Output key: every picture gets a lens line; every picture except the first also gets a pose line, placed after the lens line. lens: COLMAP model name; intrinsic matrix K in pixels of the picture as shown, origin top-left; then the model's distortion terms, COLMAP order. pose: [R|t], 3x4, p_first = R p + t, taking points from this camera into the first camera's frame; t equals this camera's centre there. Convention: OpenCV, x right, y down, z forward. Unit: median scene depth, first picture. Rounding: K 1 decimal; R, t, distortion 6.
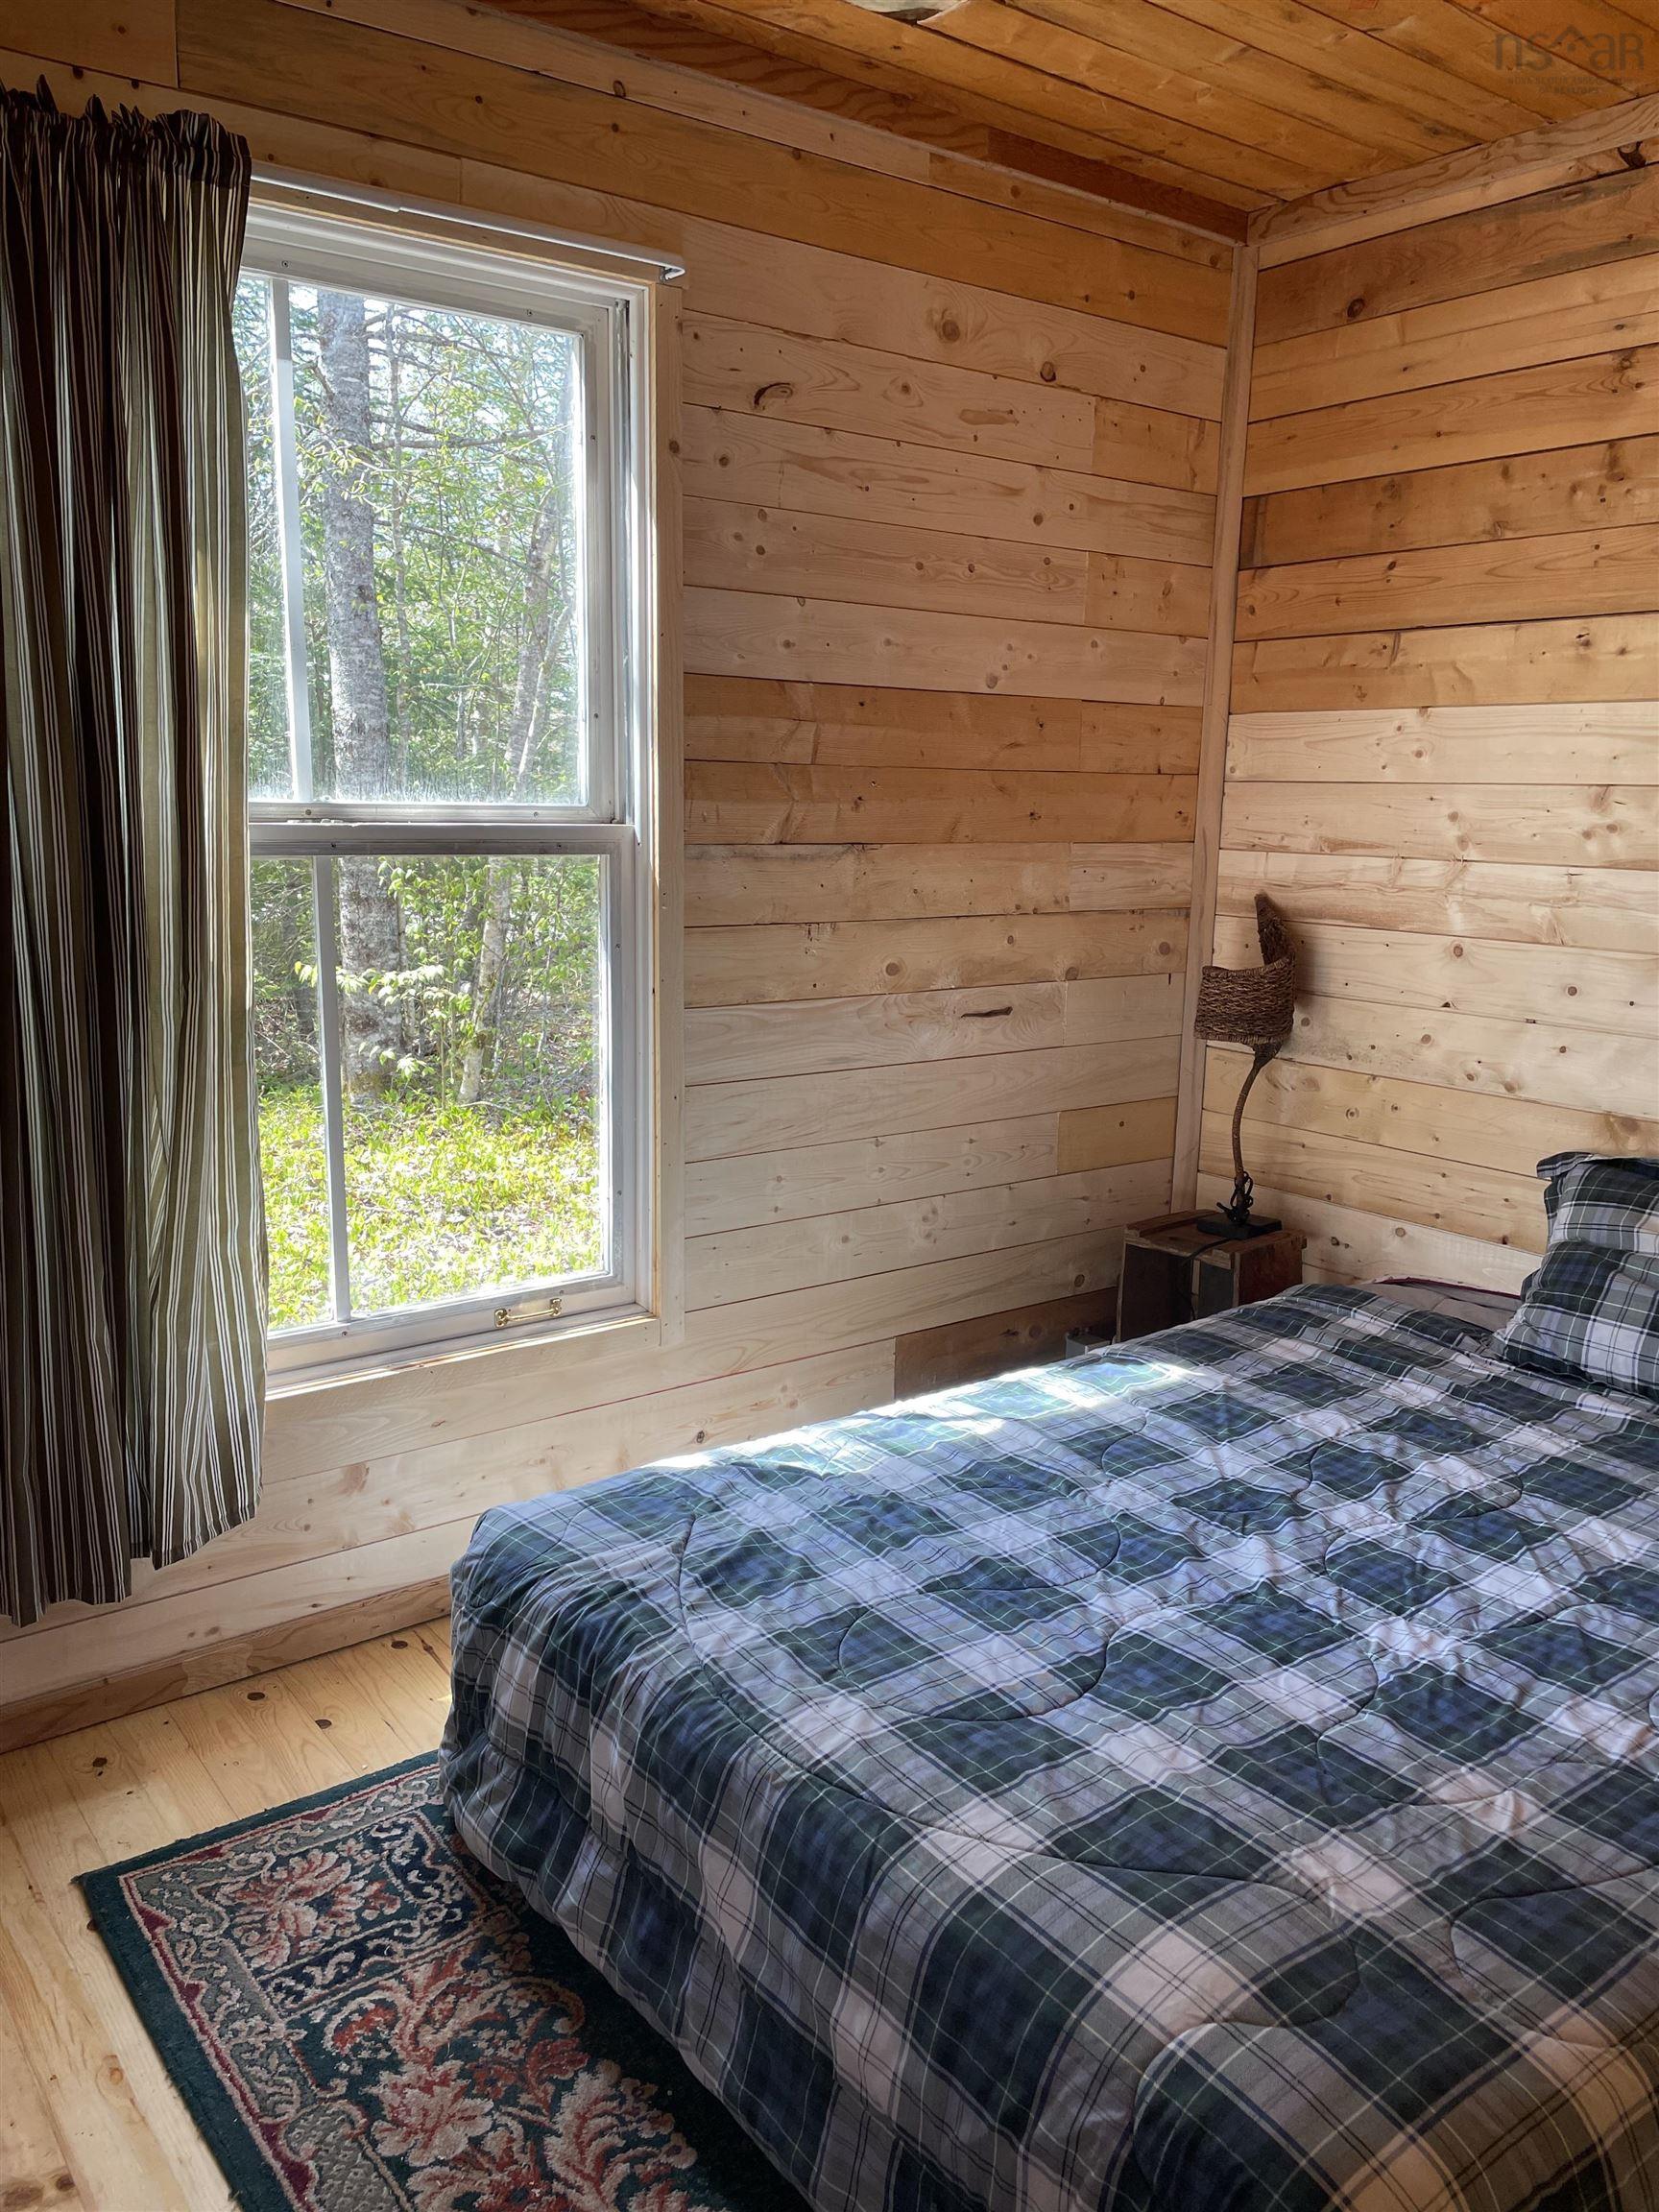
lens RADIAL K [[1673.5, 0, 814.0], [0, 1673.5, 1125.1], [0, 0, 1]] dist [0.093066, -0.120927]
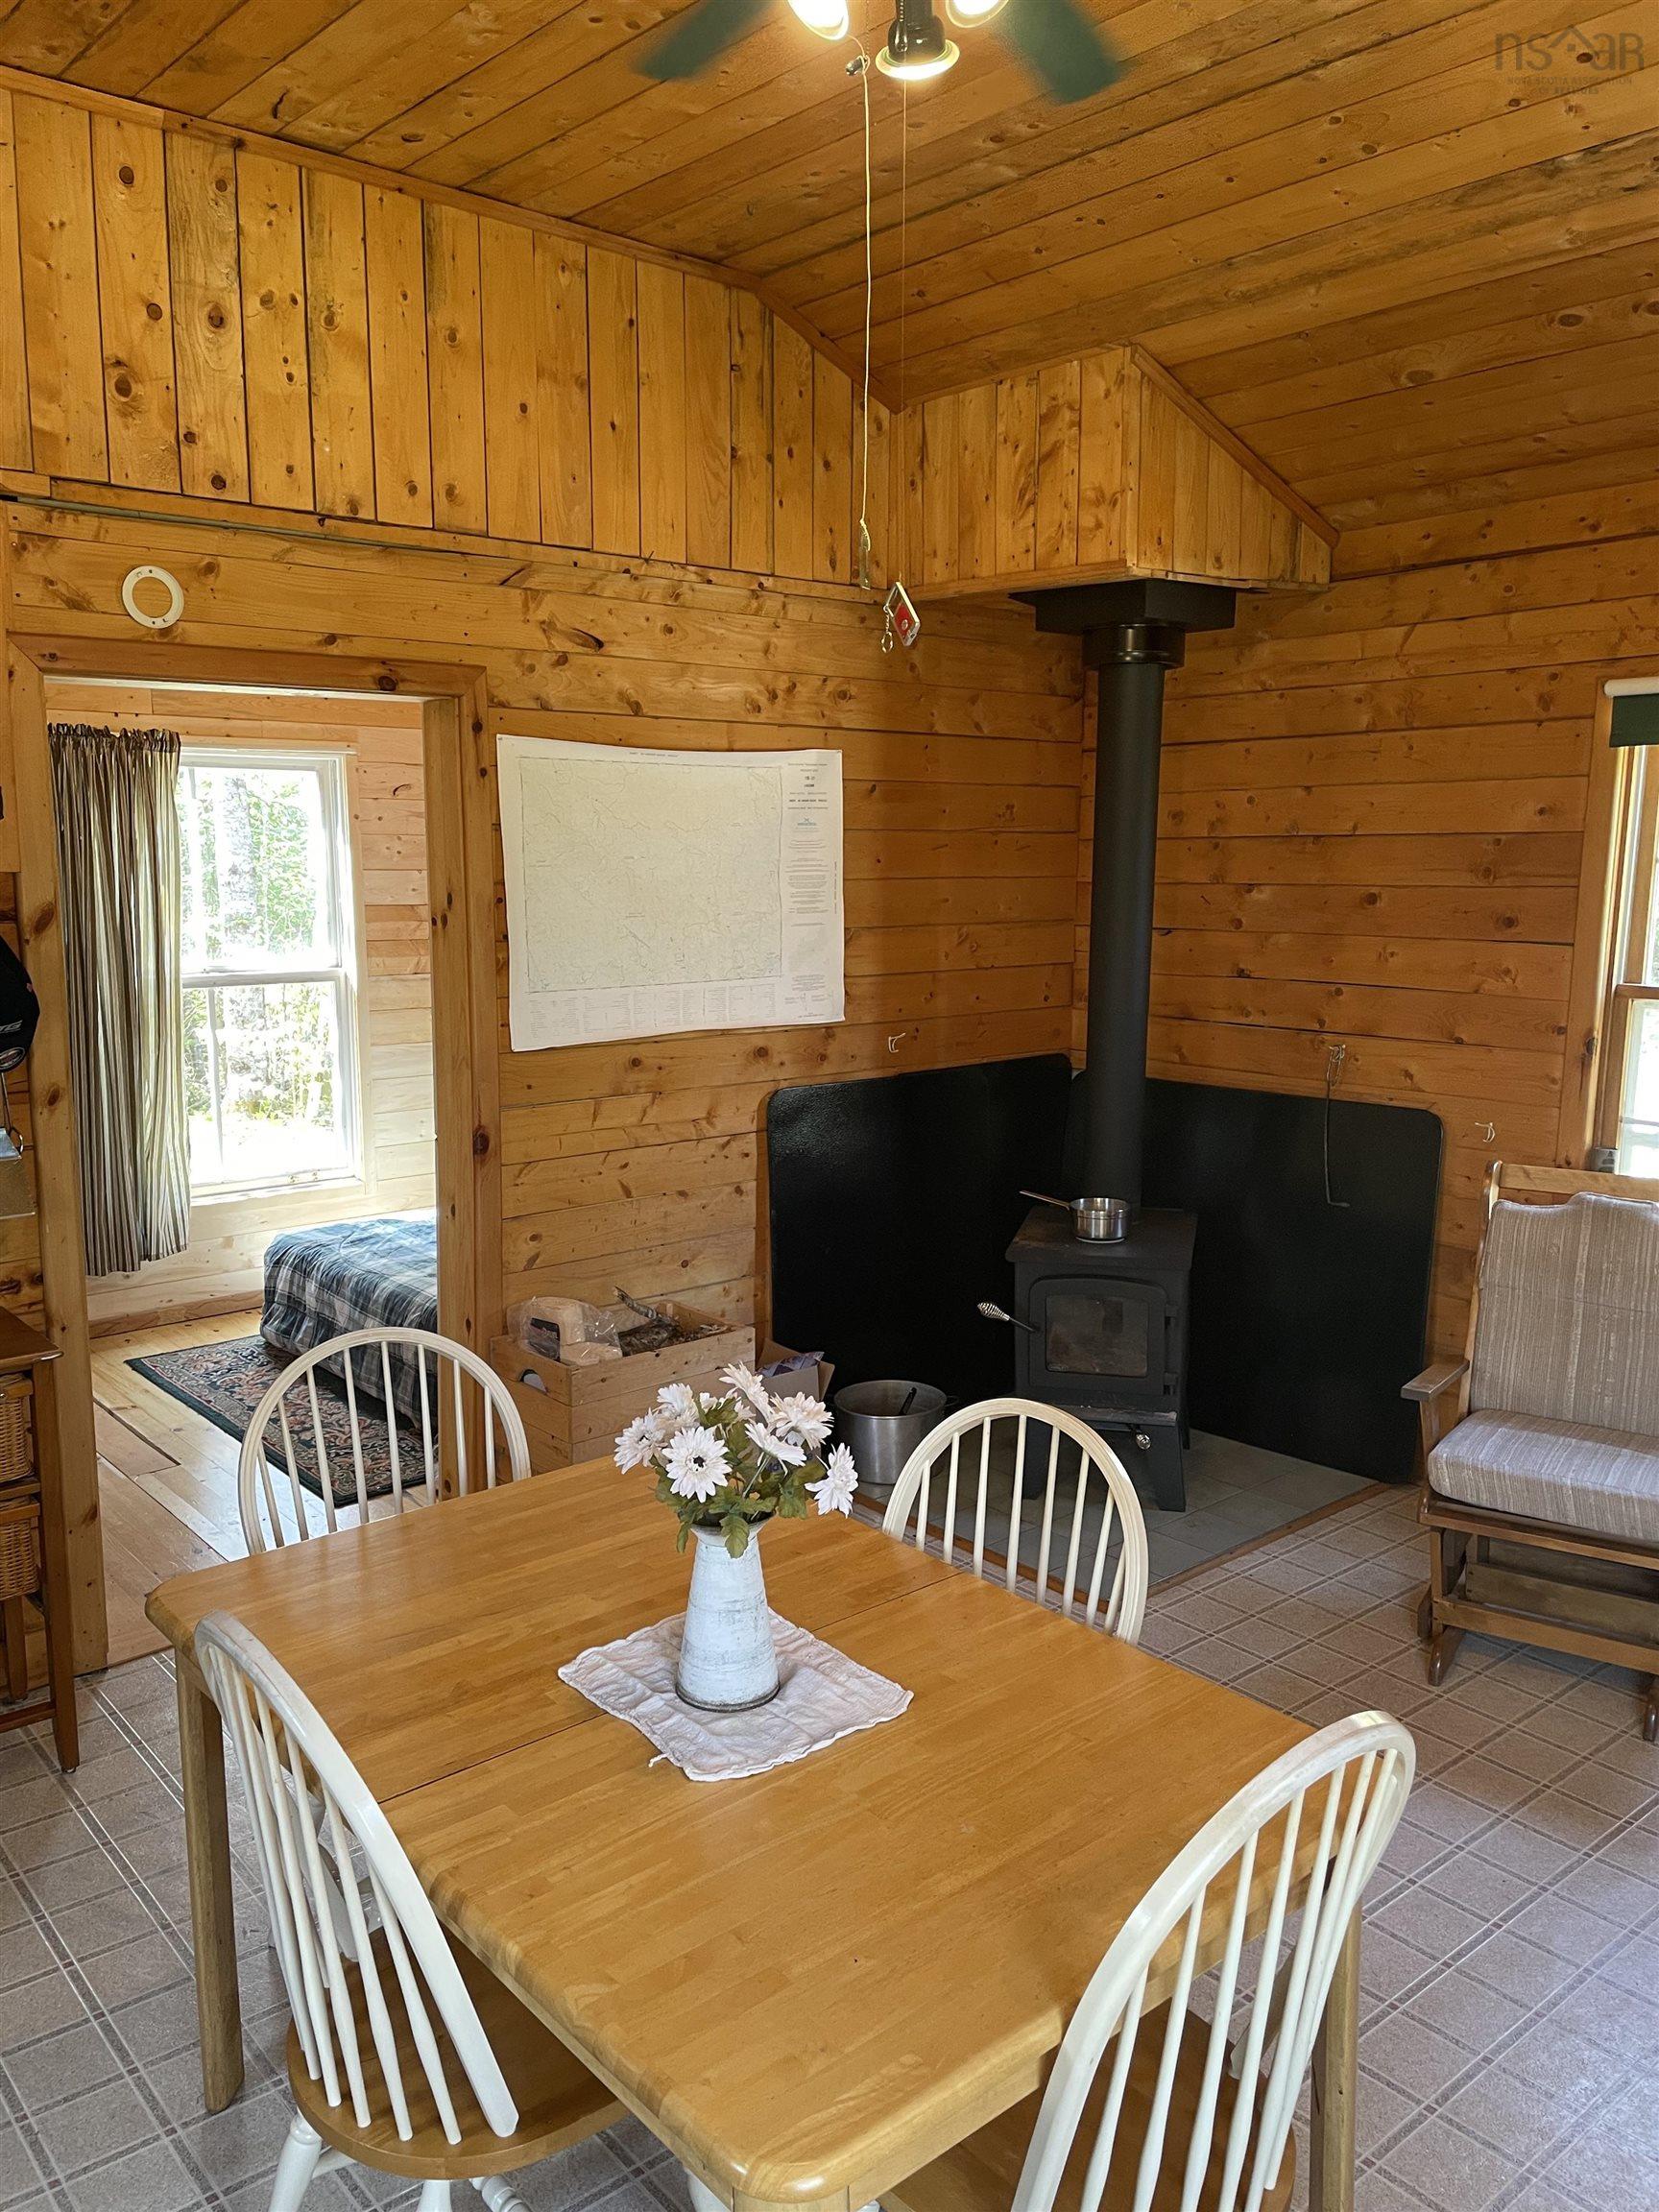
lens RADIAL K [[1673.5, 0, 809.6], [0, 1673.5, 1127.0], [0, 0, 1]] dist [0.093066, -0.120927]
pose [[0.998238, -0.021478, 0.055319, 0.406661], [0.023084, 0.999326, -0.028551, 0.126132], [-0.054669, 0.029778, 0.998060, -1.387563]]
